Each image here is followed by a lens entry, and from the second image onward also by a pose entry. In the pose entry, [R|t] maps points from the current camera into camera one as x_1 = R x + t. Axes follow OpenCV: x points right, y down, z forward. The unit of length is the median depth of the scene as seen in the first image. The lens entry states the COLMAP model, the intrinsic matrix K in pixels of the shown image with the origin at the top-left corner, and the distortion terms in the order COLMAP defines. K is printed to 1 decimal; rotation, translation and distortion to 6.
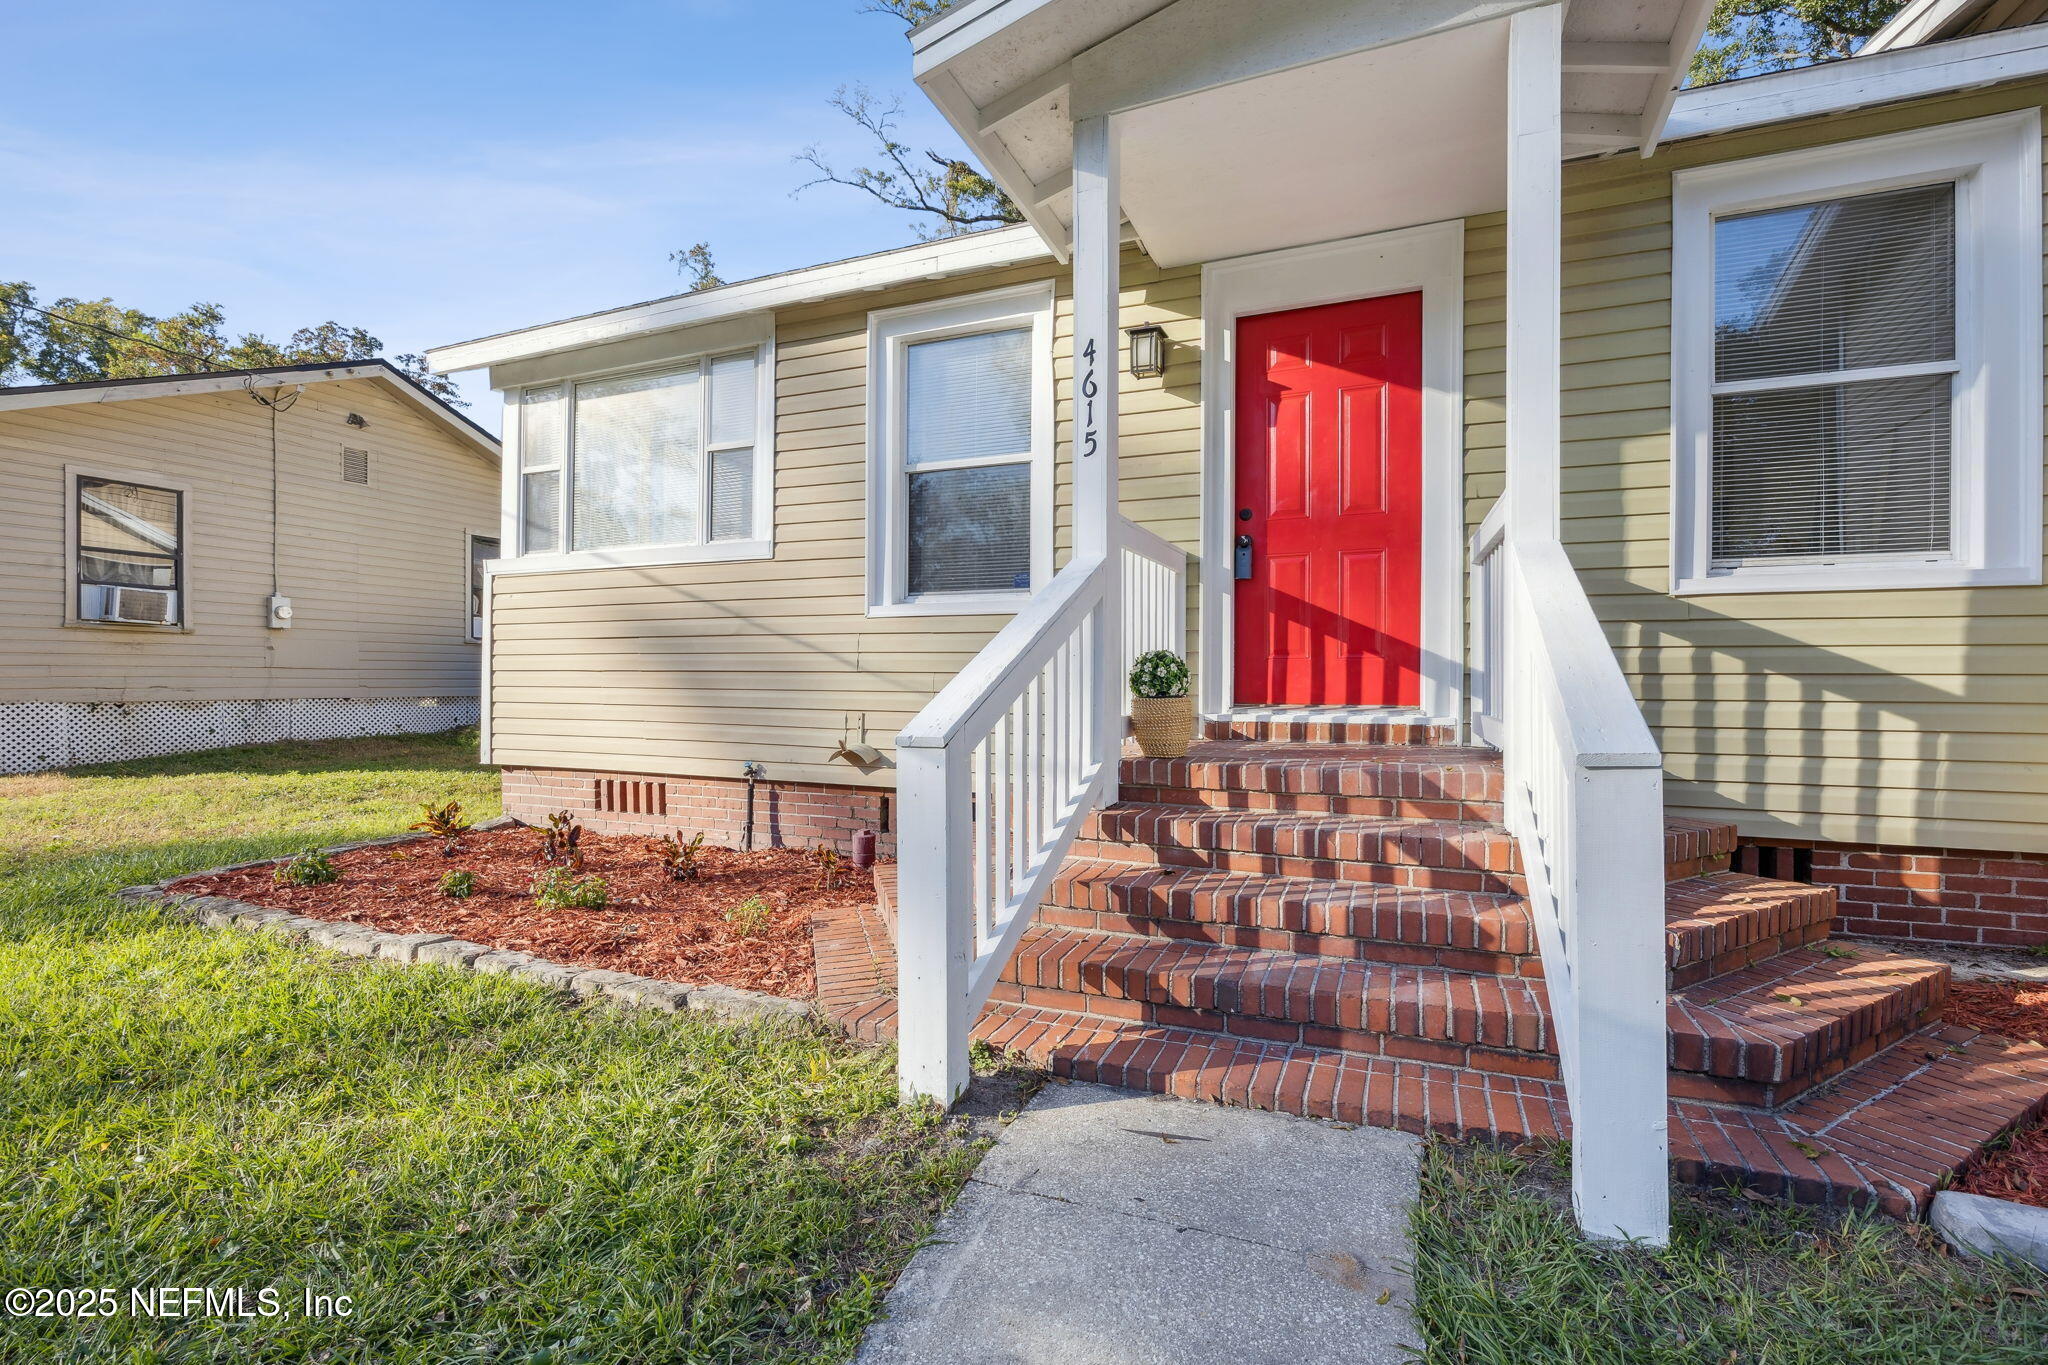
lens RADIAL K [[897.8, 0, 1018.5], [0, 897.8, 688.3], [0, 0, 1]] dist [-0.013402, 0.000513]
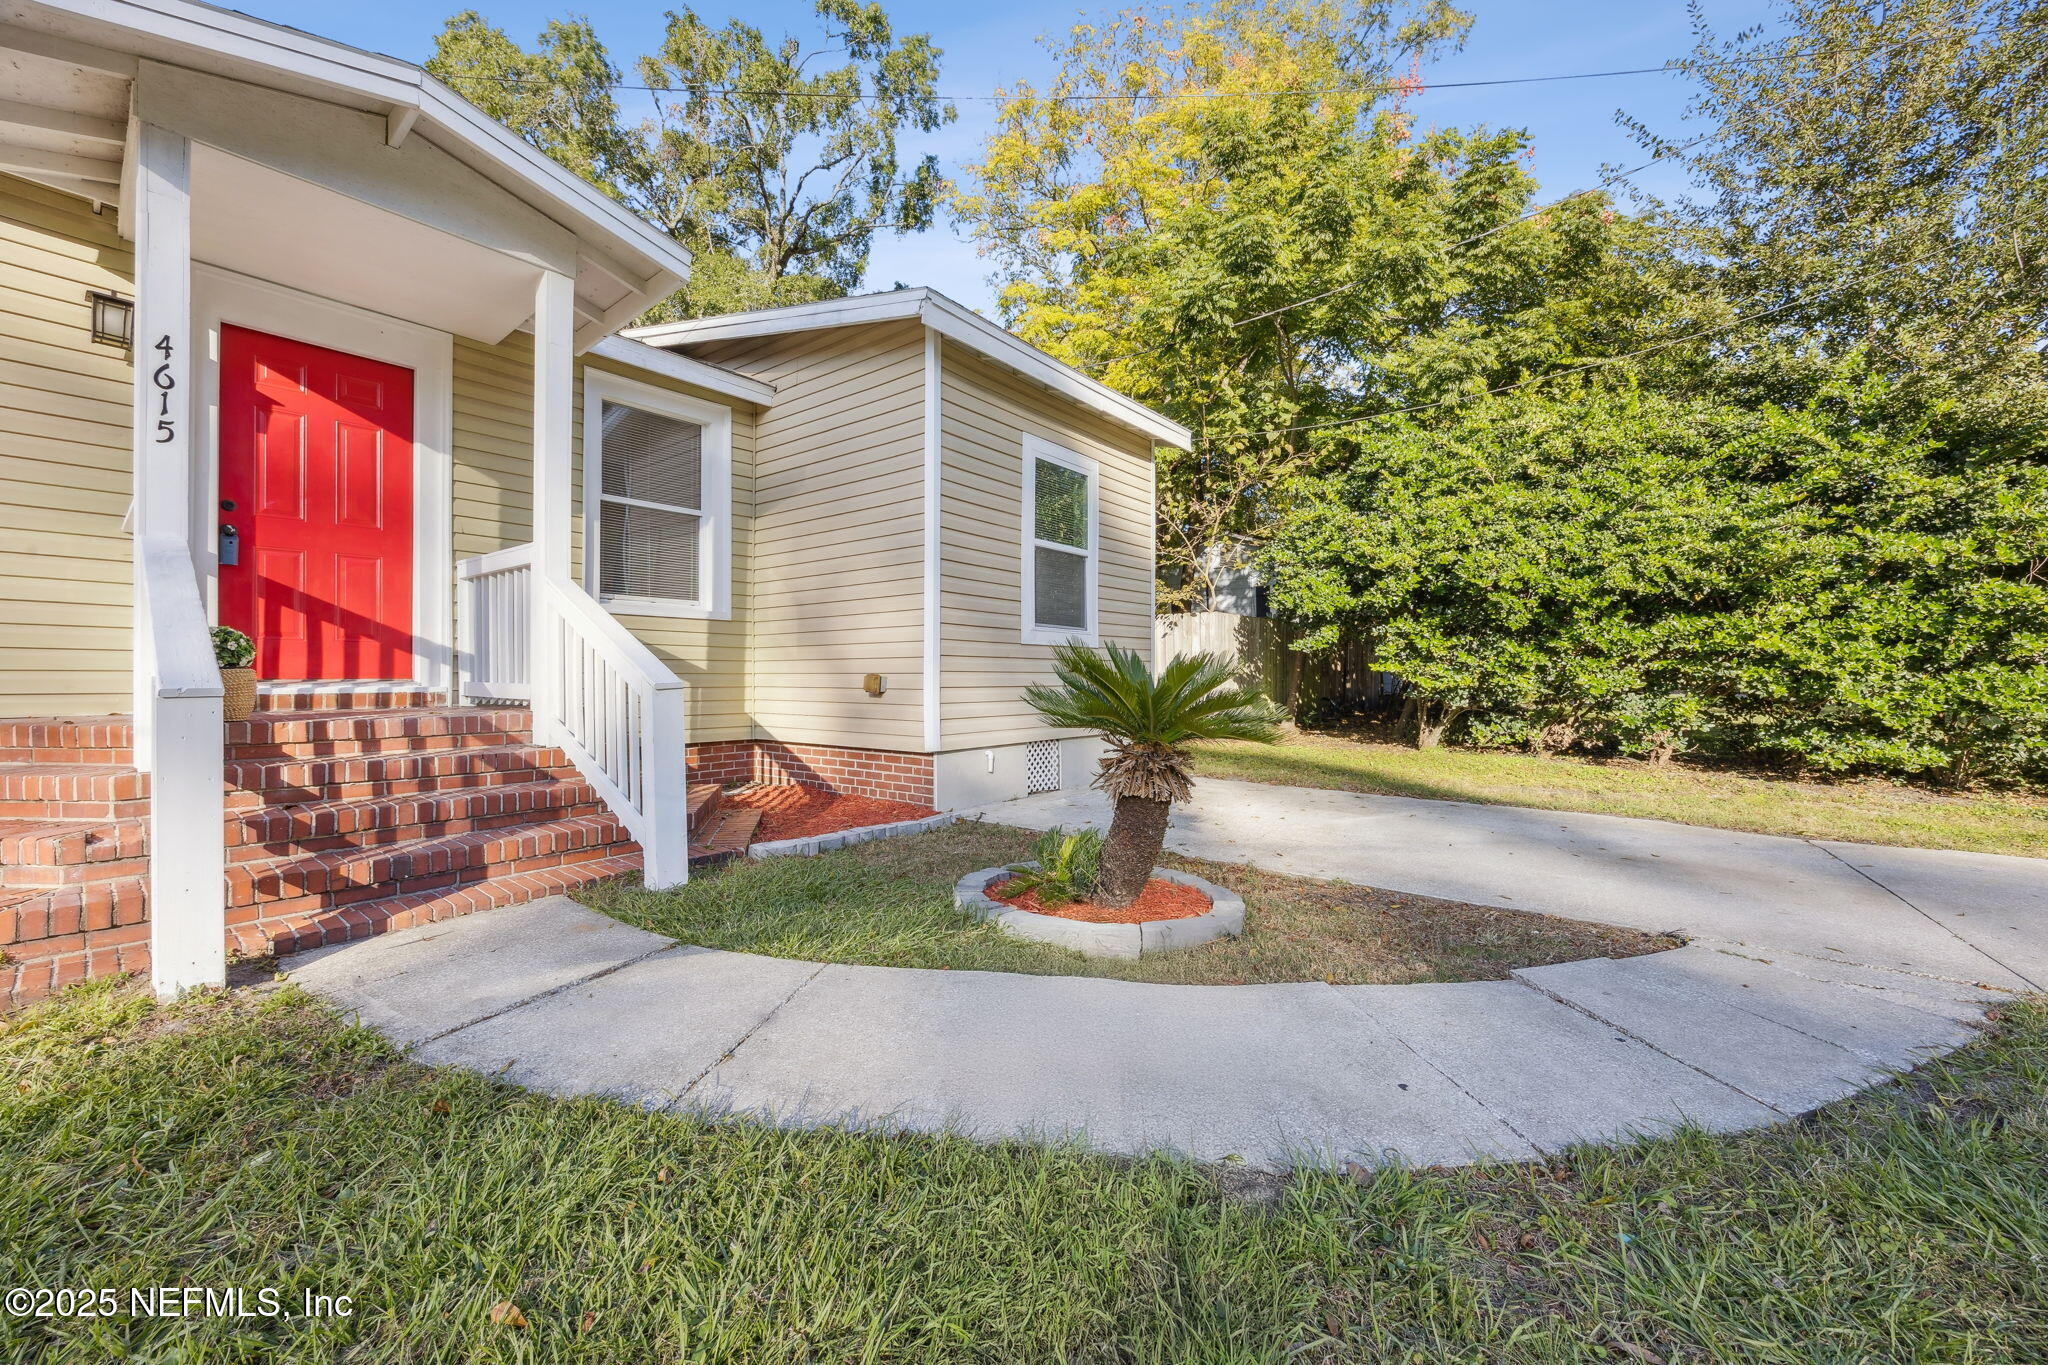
lens RADIAL K [[785.4, 0, 1038.1], [0, 785.4, 677.2], [0, 0, 1]] dist [-0.000089, -0.000017]
pose [[0.250305, -0.003028, 0.968162, -0.472406], [0.010311, 0.999947, 0.000462, 0.027499], [-0.968112, 0.009867, 0.250323, -0.207648]]
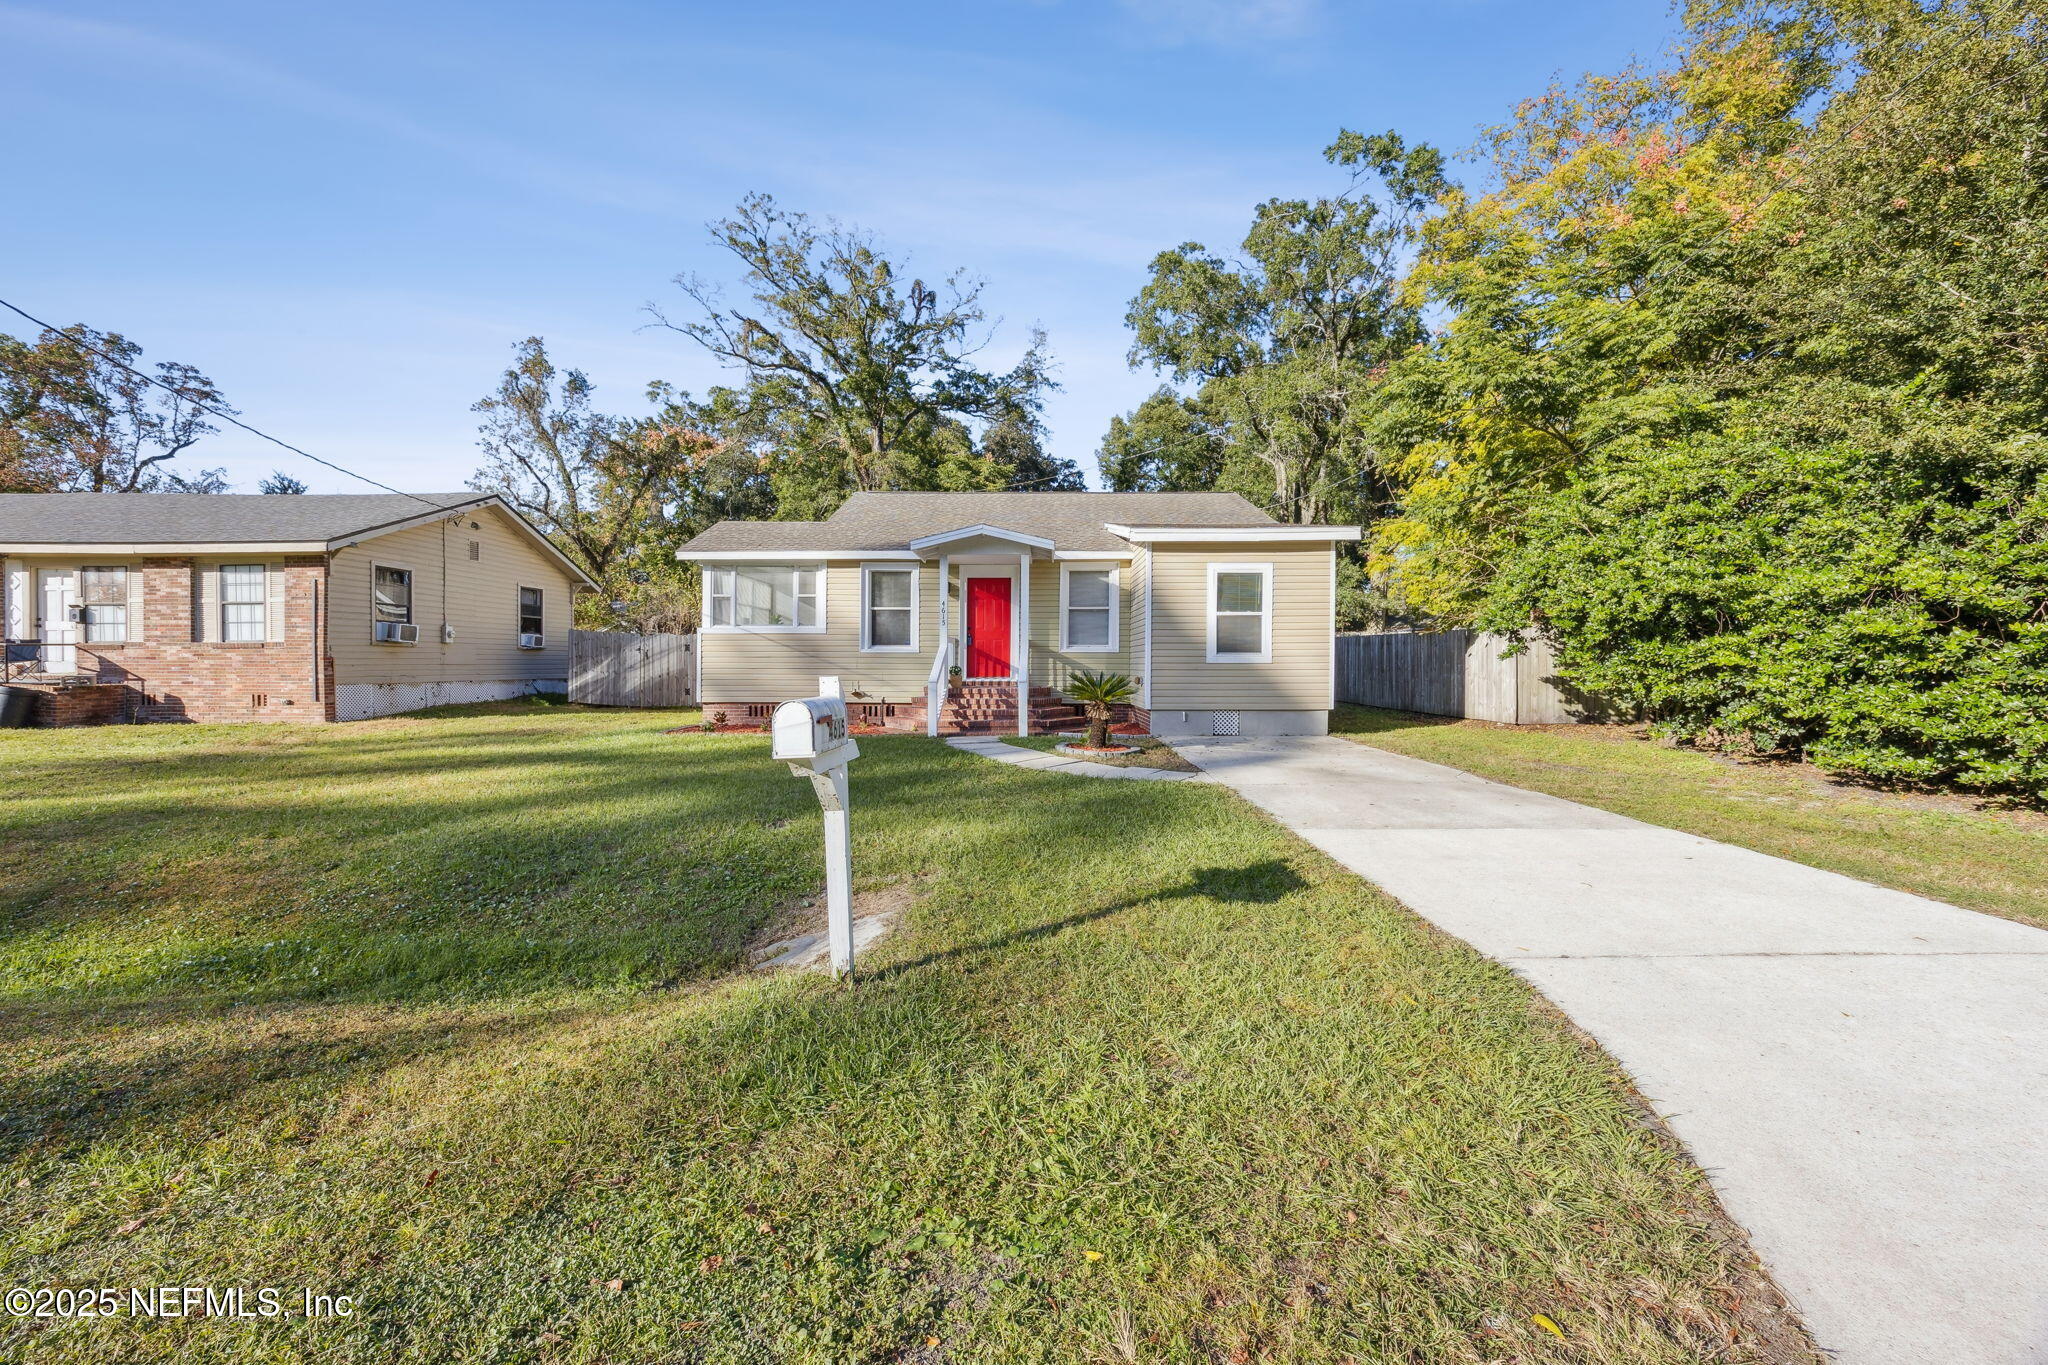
lens RADIAL K [[798.8, 0, 1032.1], [0, 798.8, 686.5], [0, 0, 1]] dist [0.000735, 0.000432]
pose [[0.926155, -0.013589, 0.376899, -0.920986], [0.005811, 0.999746, 0.021767, -0.018169], [-0.377099, -0.017969, 0.925999, -2.663832]]
